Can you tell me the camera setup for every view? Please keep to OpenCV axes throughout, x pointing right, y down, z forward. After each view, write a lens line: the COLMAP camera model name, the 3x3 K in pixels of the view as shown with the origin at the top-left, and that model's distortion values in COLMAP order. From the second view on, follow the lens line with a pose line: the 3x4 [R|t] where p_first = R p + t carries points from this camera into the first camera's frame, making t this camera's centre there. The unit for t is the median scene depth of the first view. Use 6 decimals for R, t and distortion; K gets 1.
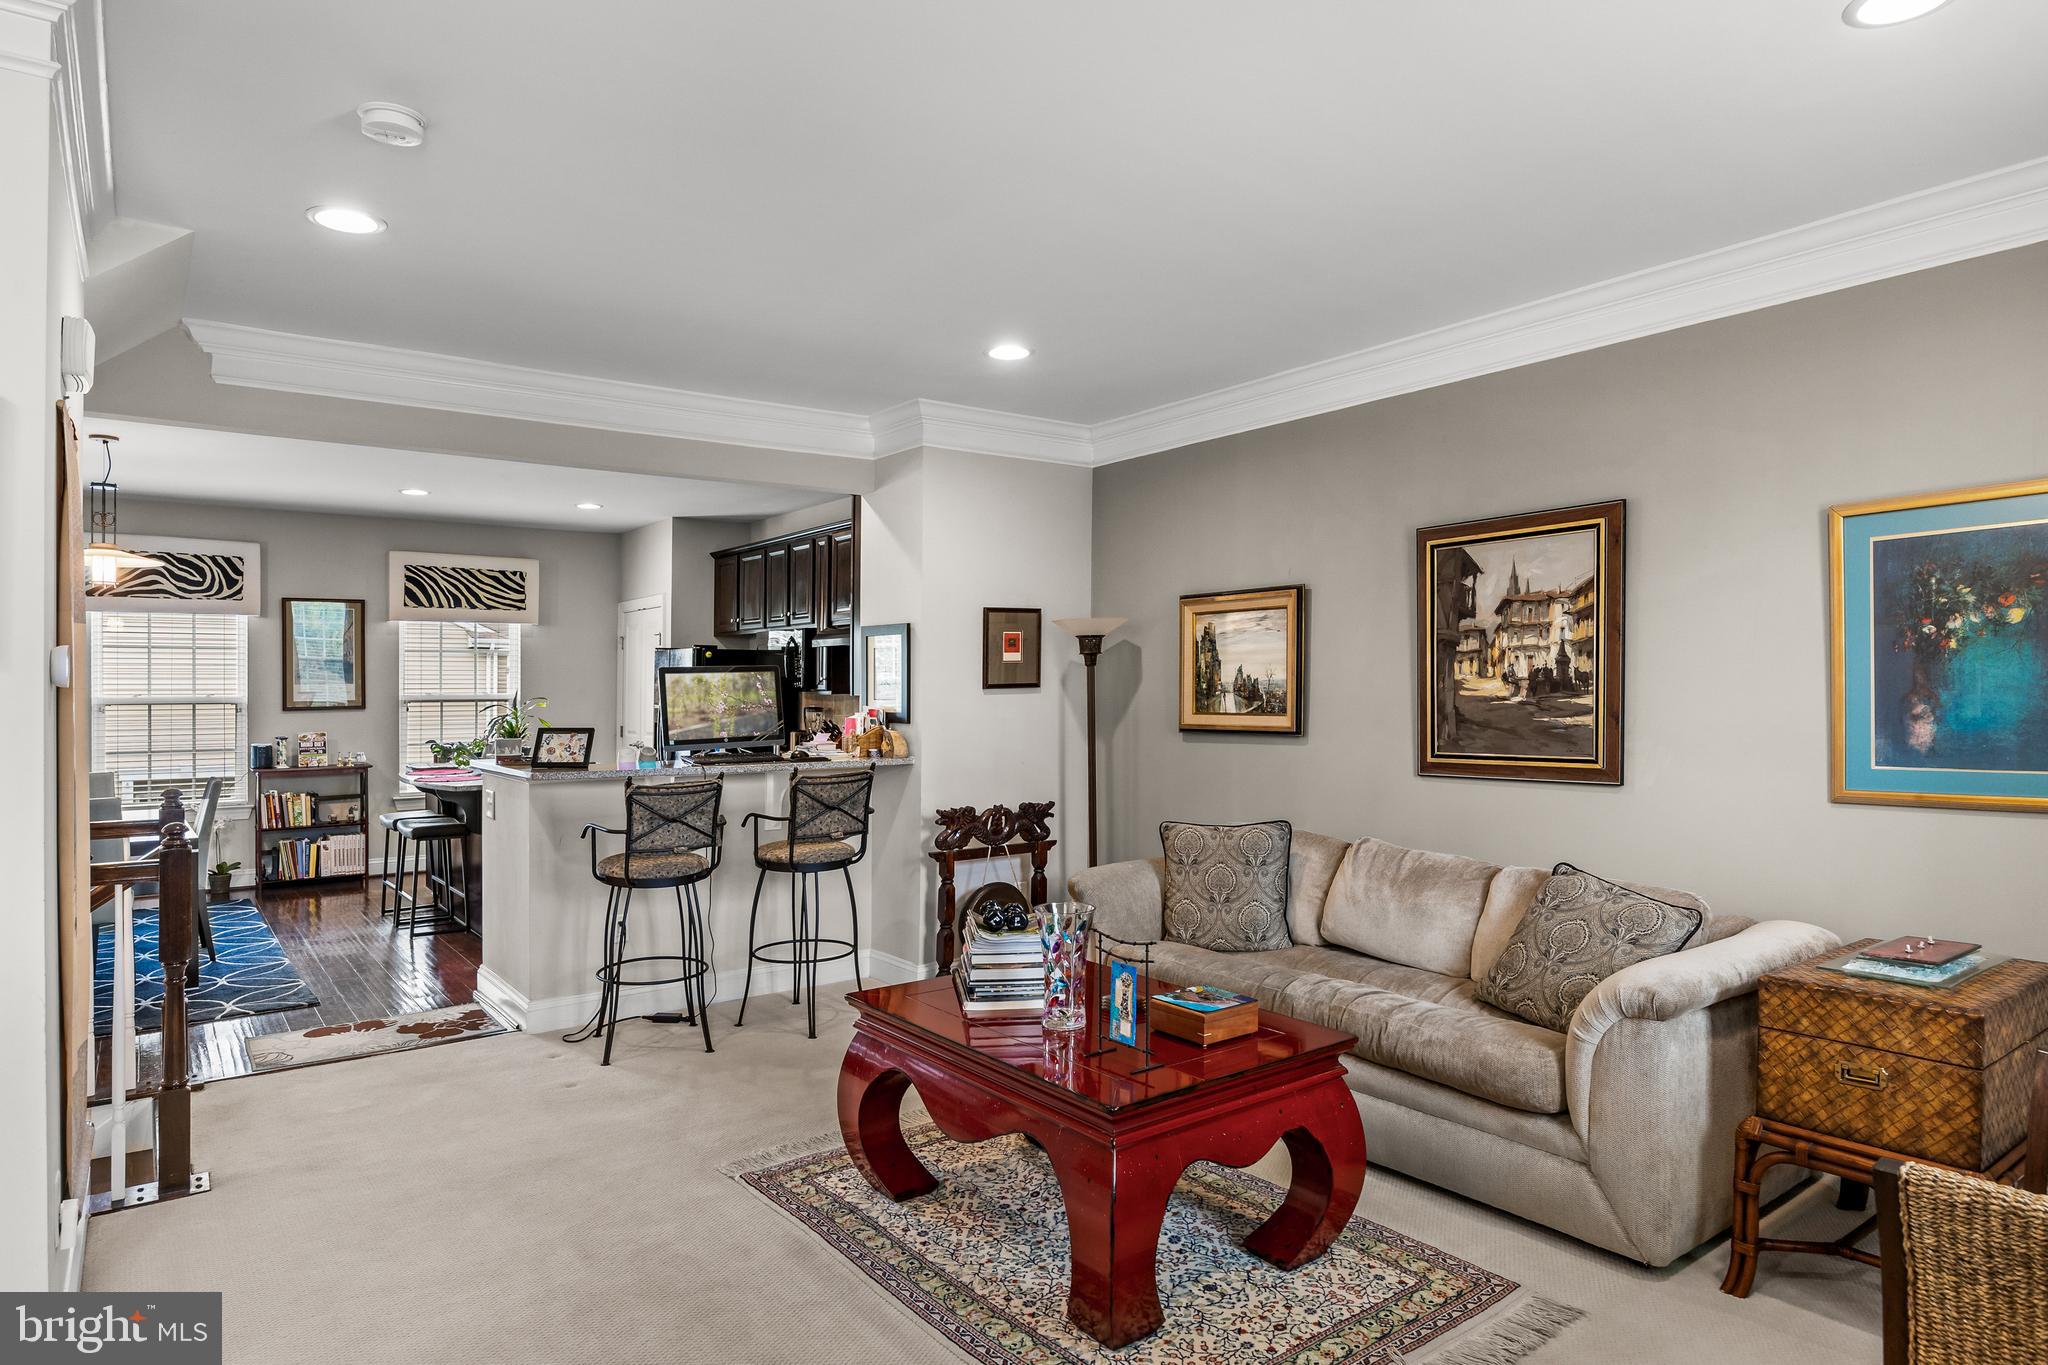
lens RADIAL K [[1181.5, 0, 1024.6], [0, 1181.5, 688.7], [0, 0, 1]] dist [-0.002467, -0.001370]
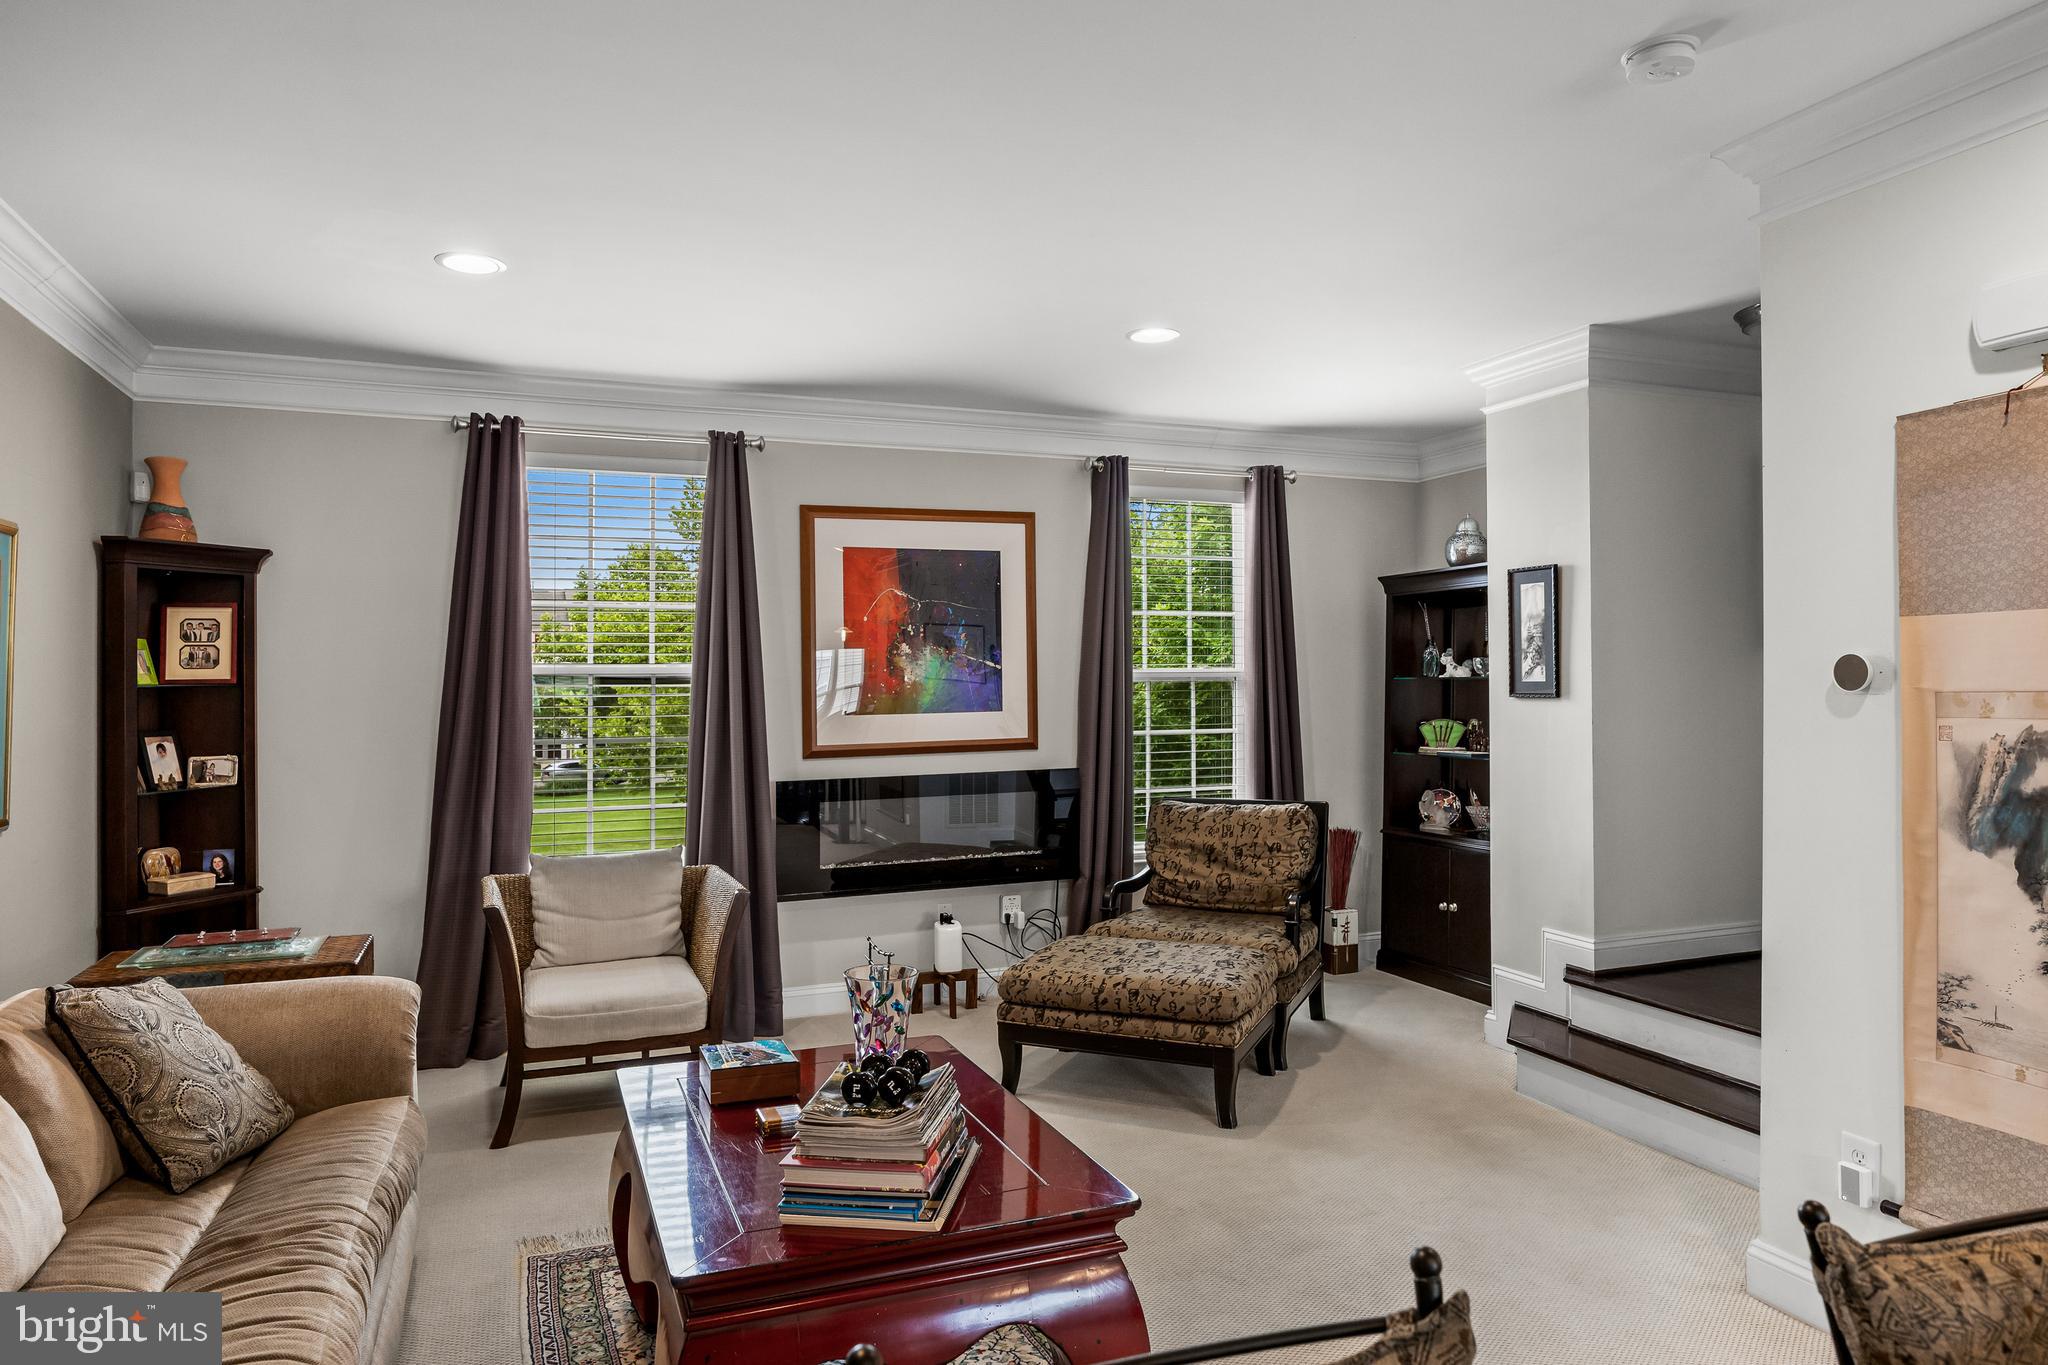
lens RADIAL K [[1277.2, 0, 989.6], [0, 1277.2, 669.4], [0, 0, 1]] dist [-0.002647, -0.003292]
pose [[-0.963022, 0.018703, 0.268774, -0.194757], [0.014541, 0.999742, -0.017468, -0.007597], [-0.269031, -0.012914, -0.963045, 1.243359]]
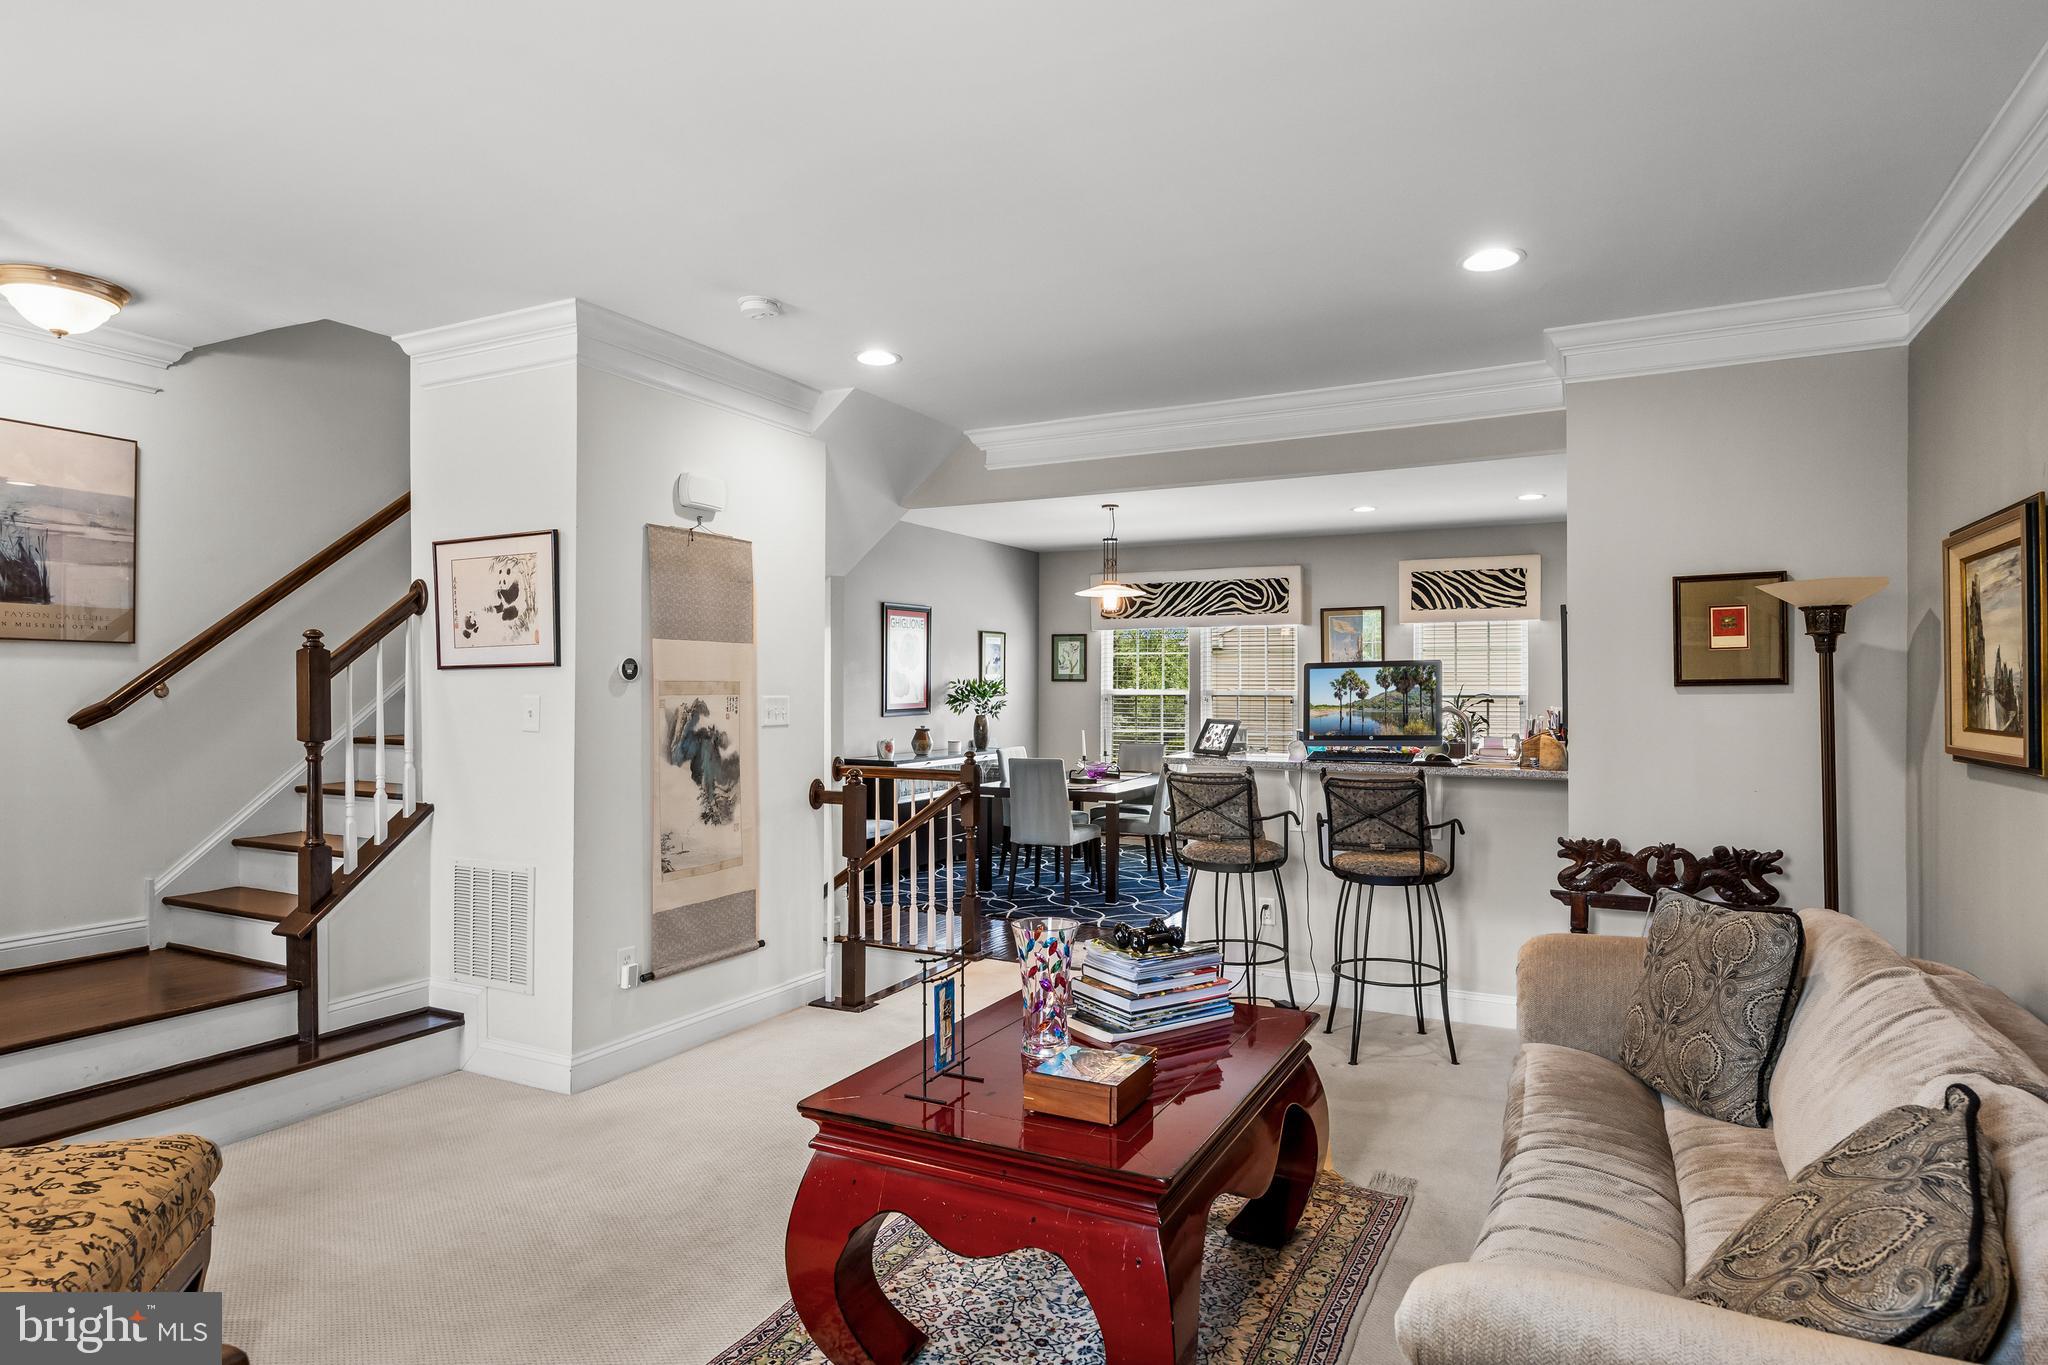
lens RADIAL K [[1150.1, 0, 1028.4], [0, 1150.1, 671.4], [0, 0, 1]] dist [-0.000178, 0.000084]
pose [[0.448138, -0.006852, -0.893938, 0.552288], [-0.003642, 0.999948, -0.009490, -0.001118], [0.893957, 0.007509, 0.448090, 0.396457]]
